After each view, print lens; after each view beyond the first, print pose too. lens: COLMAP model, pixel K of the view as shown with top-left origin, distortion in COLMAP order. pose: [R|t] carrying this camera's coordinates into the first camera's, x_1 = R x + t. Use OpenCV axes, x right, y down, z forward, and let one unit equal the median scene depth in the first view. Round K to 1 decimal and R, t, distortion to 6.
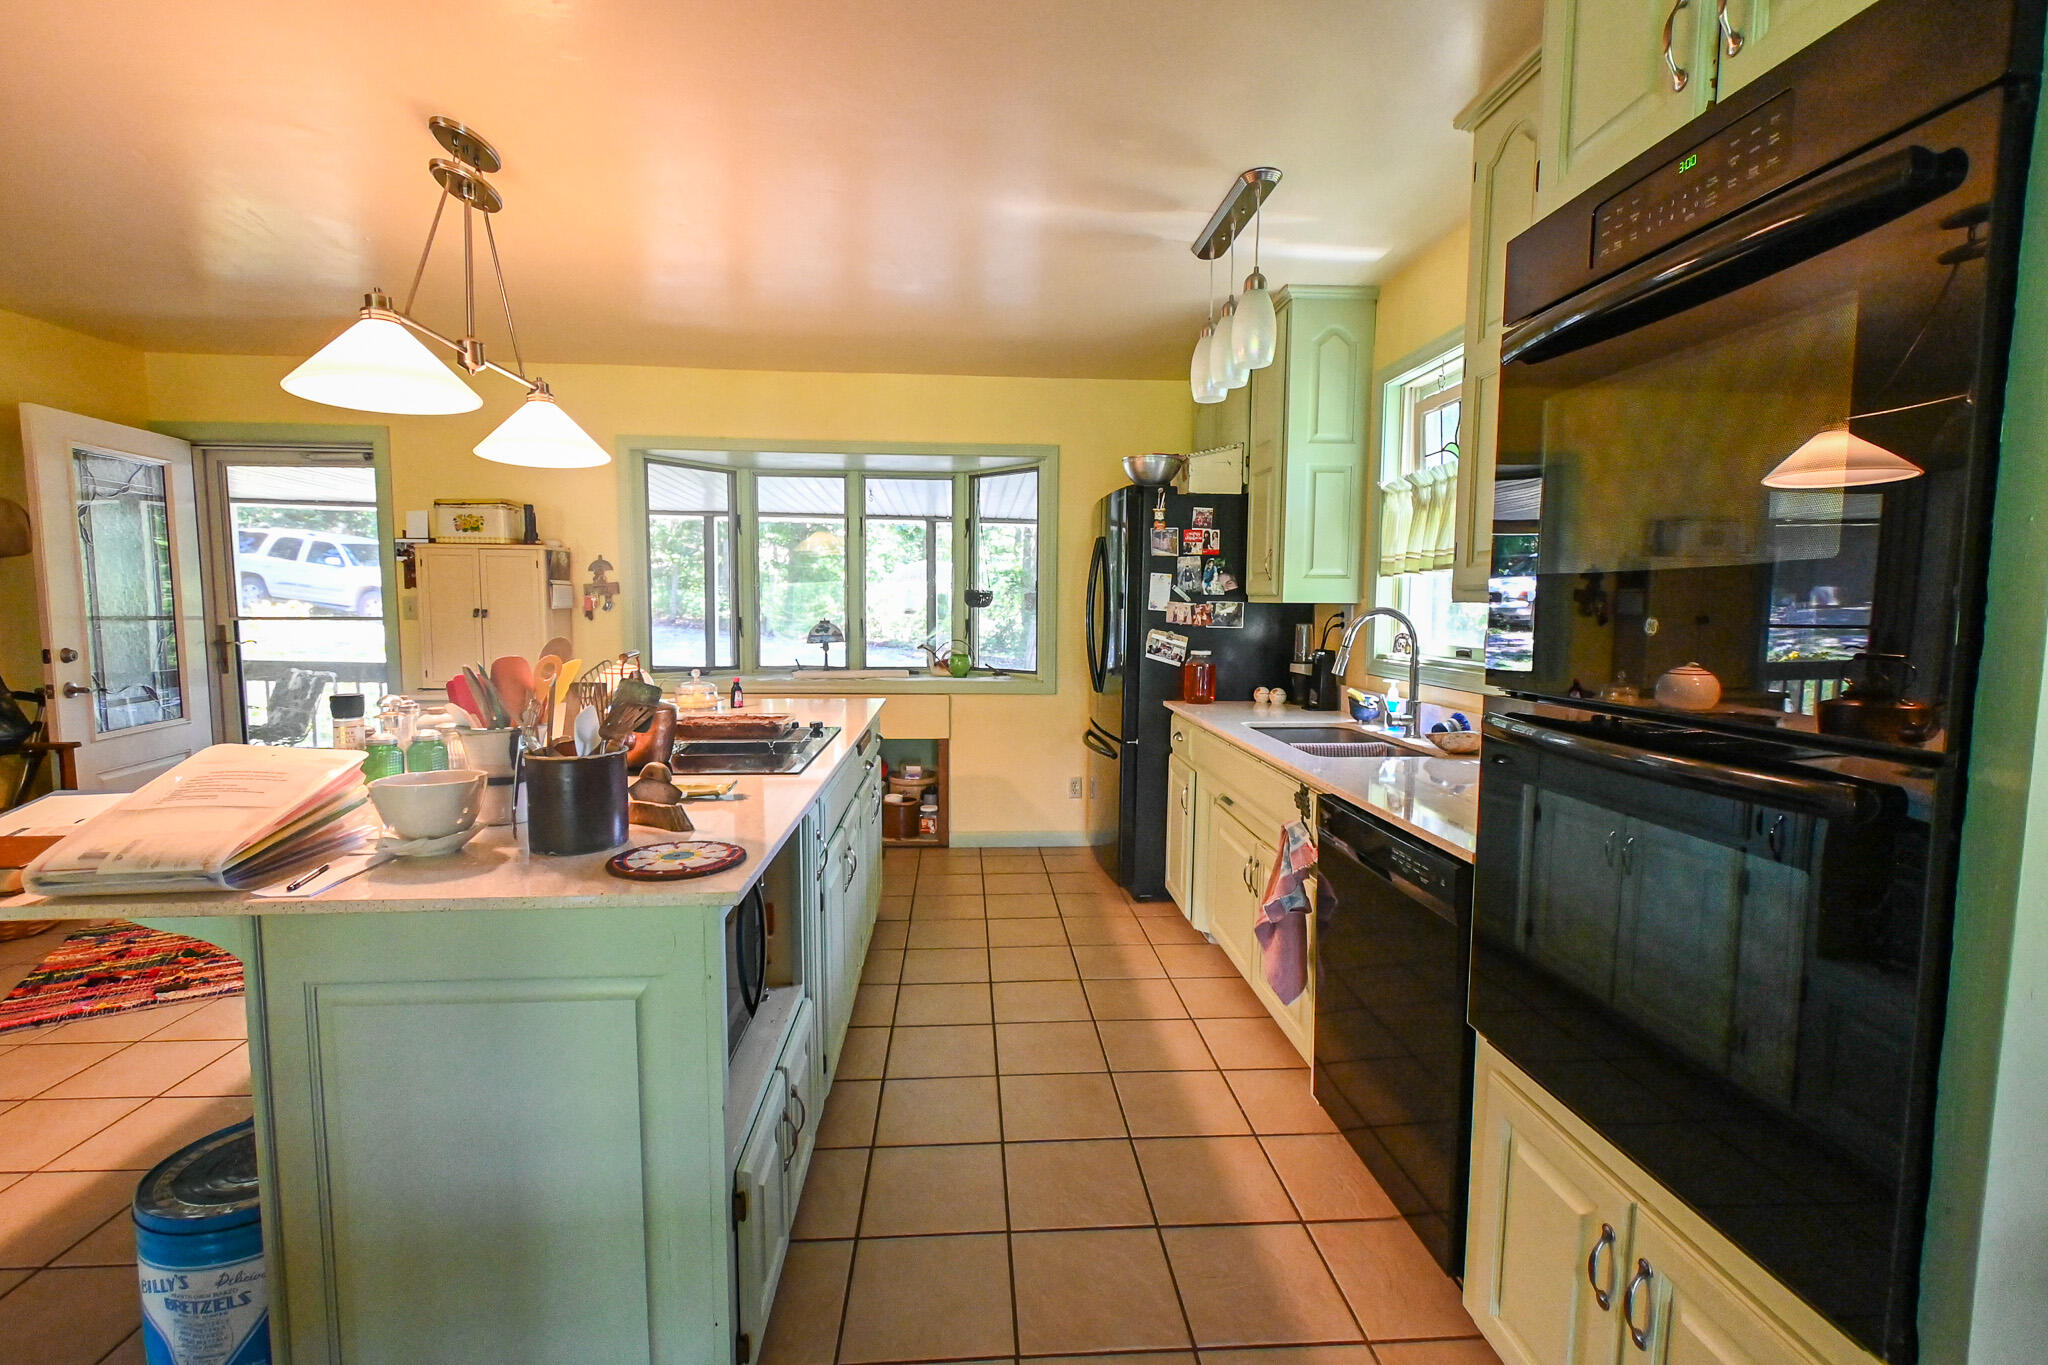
lens RADIAL K [[908.8, 0, 1028.1], [0, 908.8, 682.2], [0, 0, 1]] dist [0.009694, -0.004935]
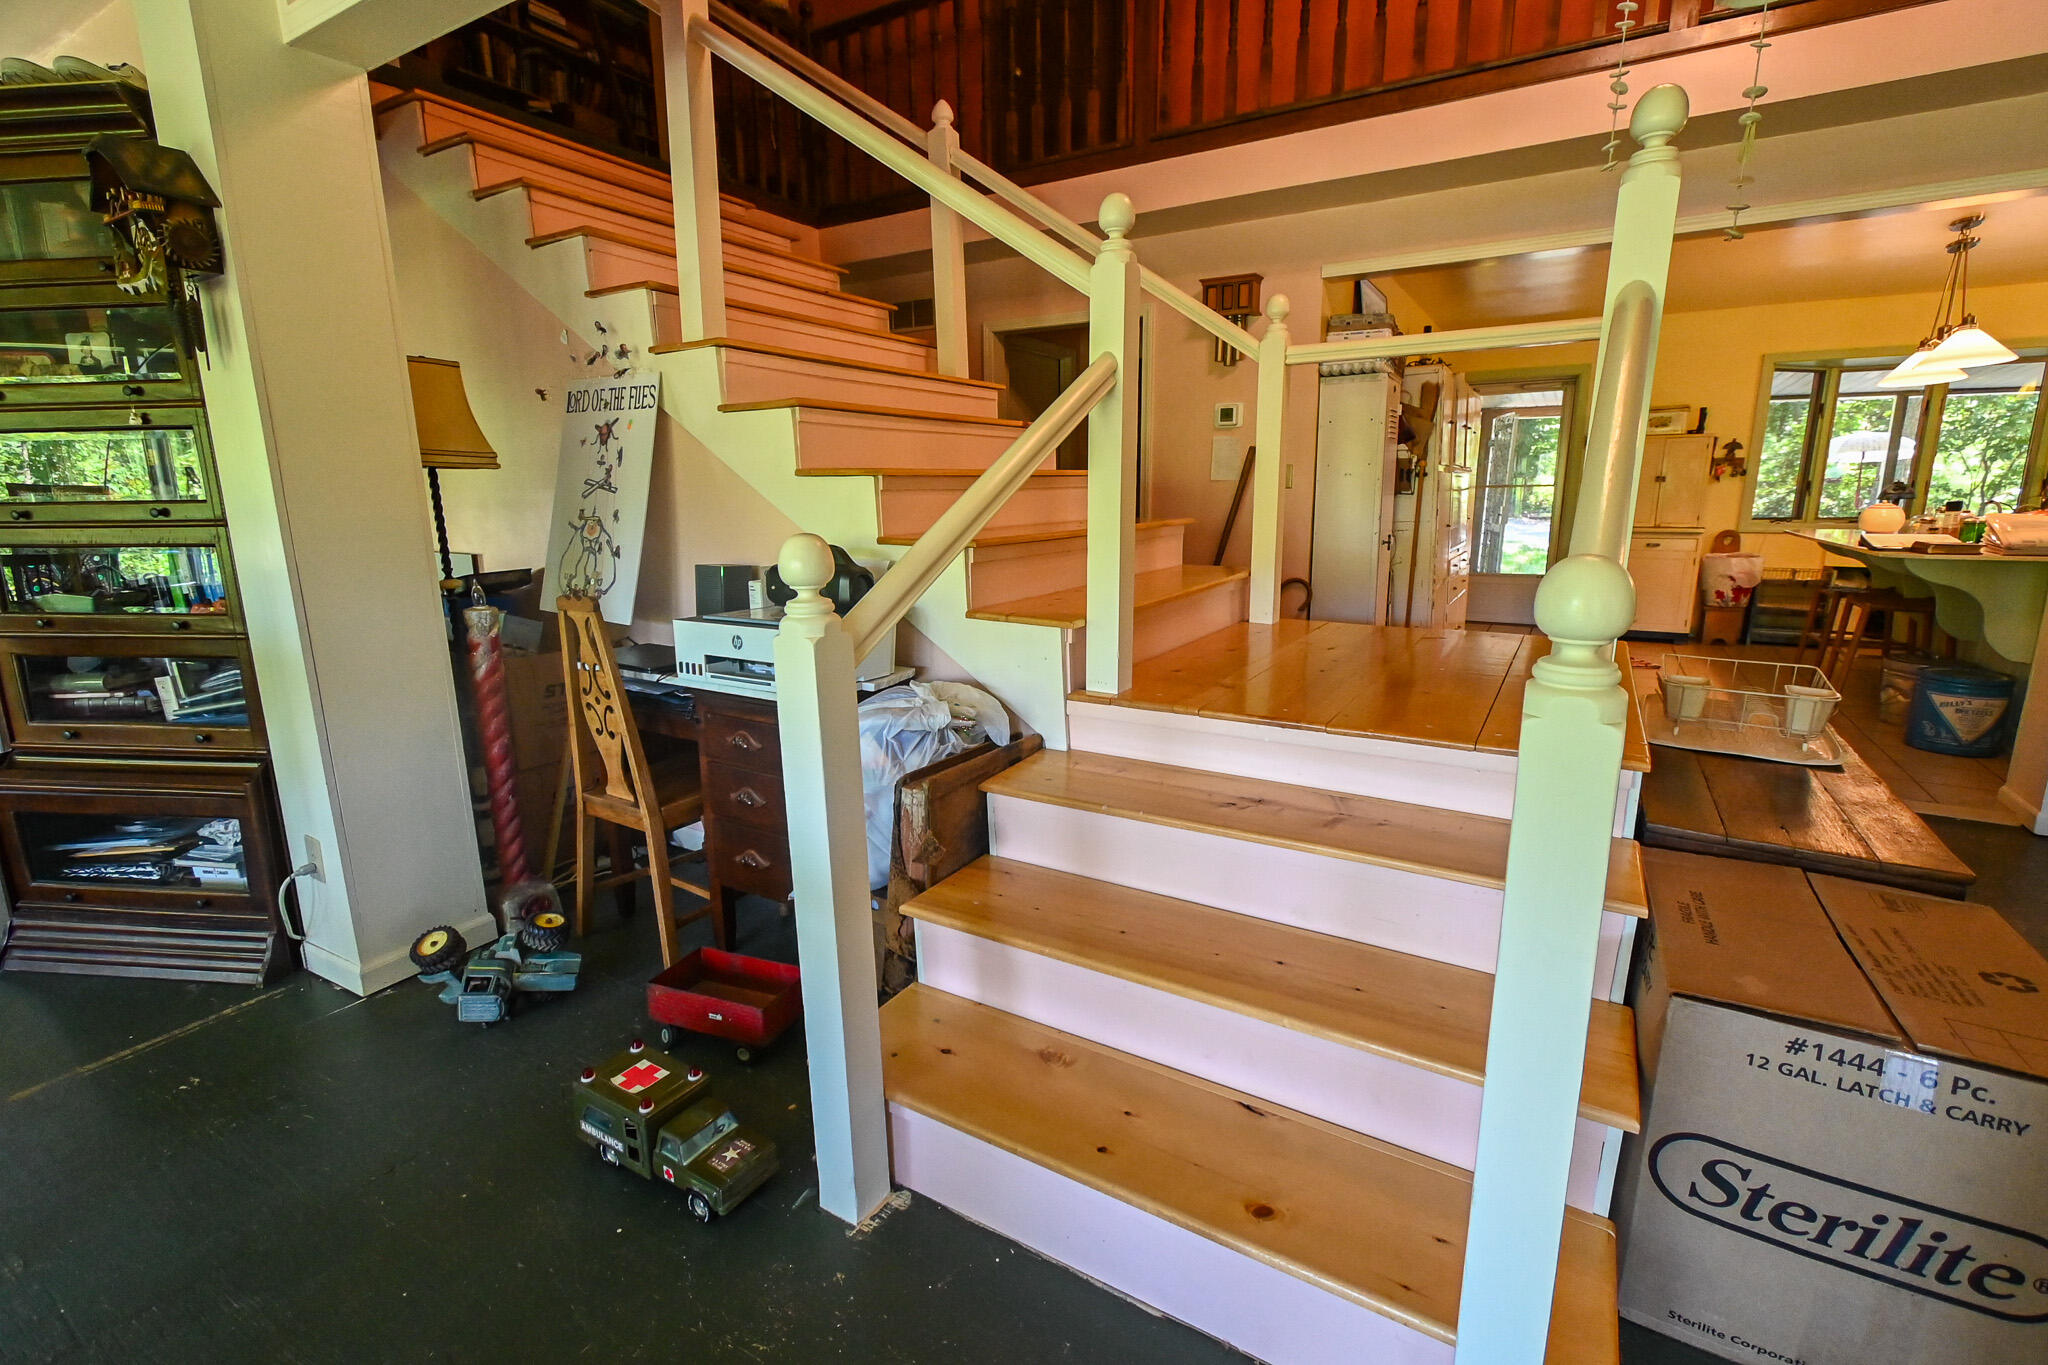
lens RADIAL K [[908.8, 0, 1028.5], [0, 908.8, 676.3], [0, 0, 1]] dist [0.009694, -0.004935]
pose [[0.816552, 0.104256, -0.567780, -0.562881], [-0.037125, 0.991004, 0.128576, 0.104581], [0.576077, -0.083910, 0.813077, -0.987807]]
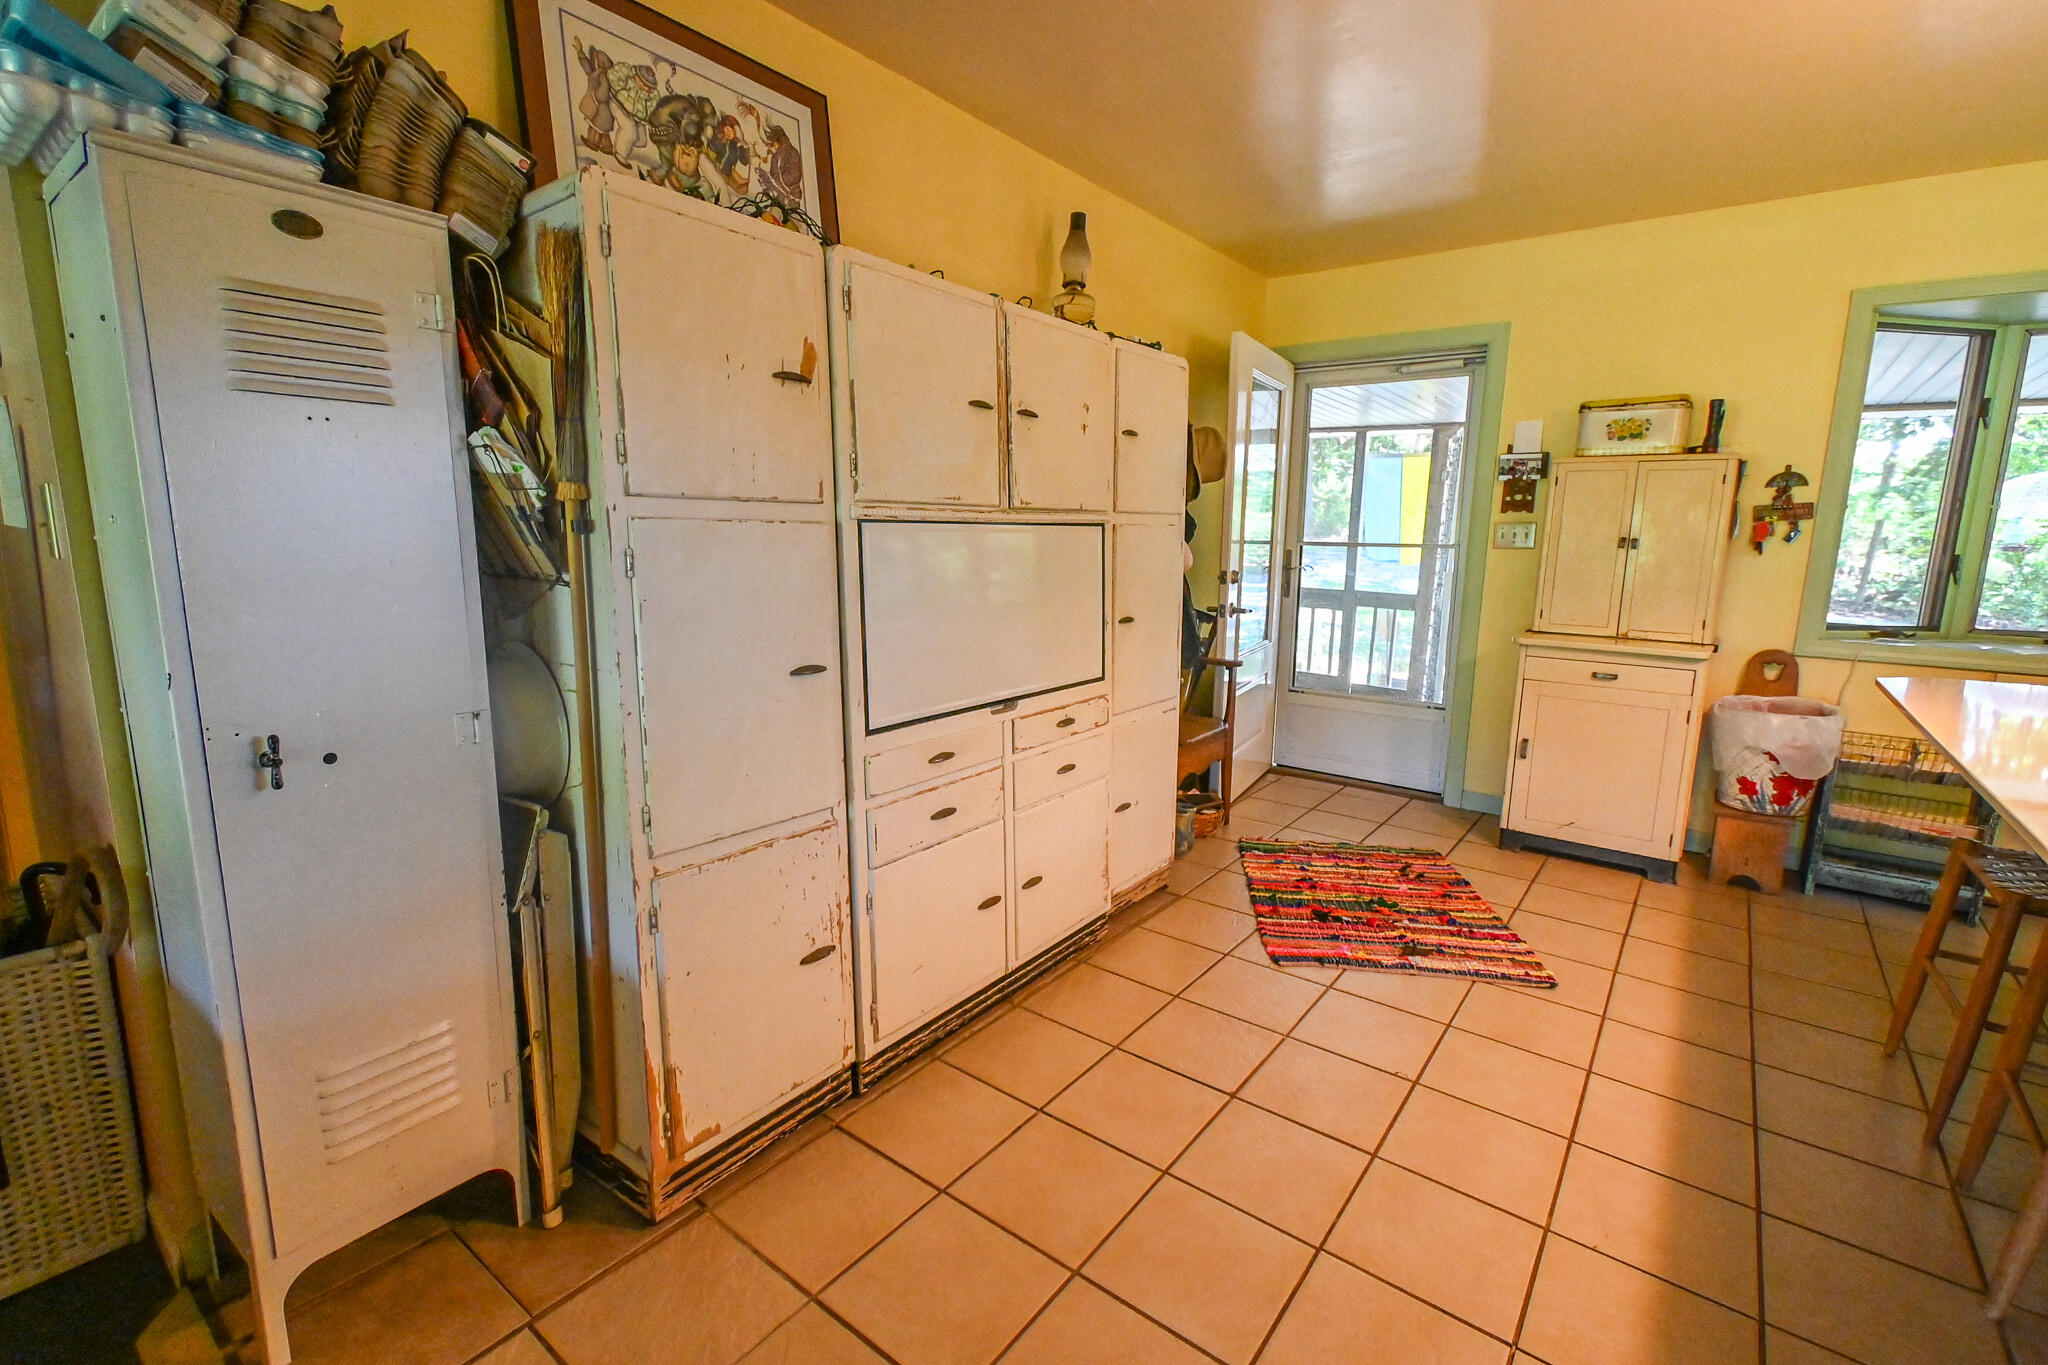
lens RADIAL K [[908.8, 0, 1030.9], [0, 908.8, 684.7], [0, 0, 1]] dist [0.009694, -0.004935]
pose [[0.753467, 0.119929, -0.646455, -0.464625], [-0.067087, 0.992115, 0.105863, -0.001739], [0.654054, -0.036396, 0.755572, 0.044544]]
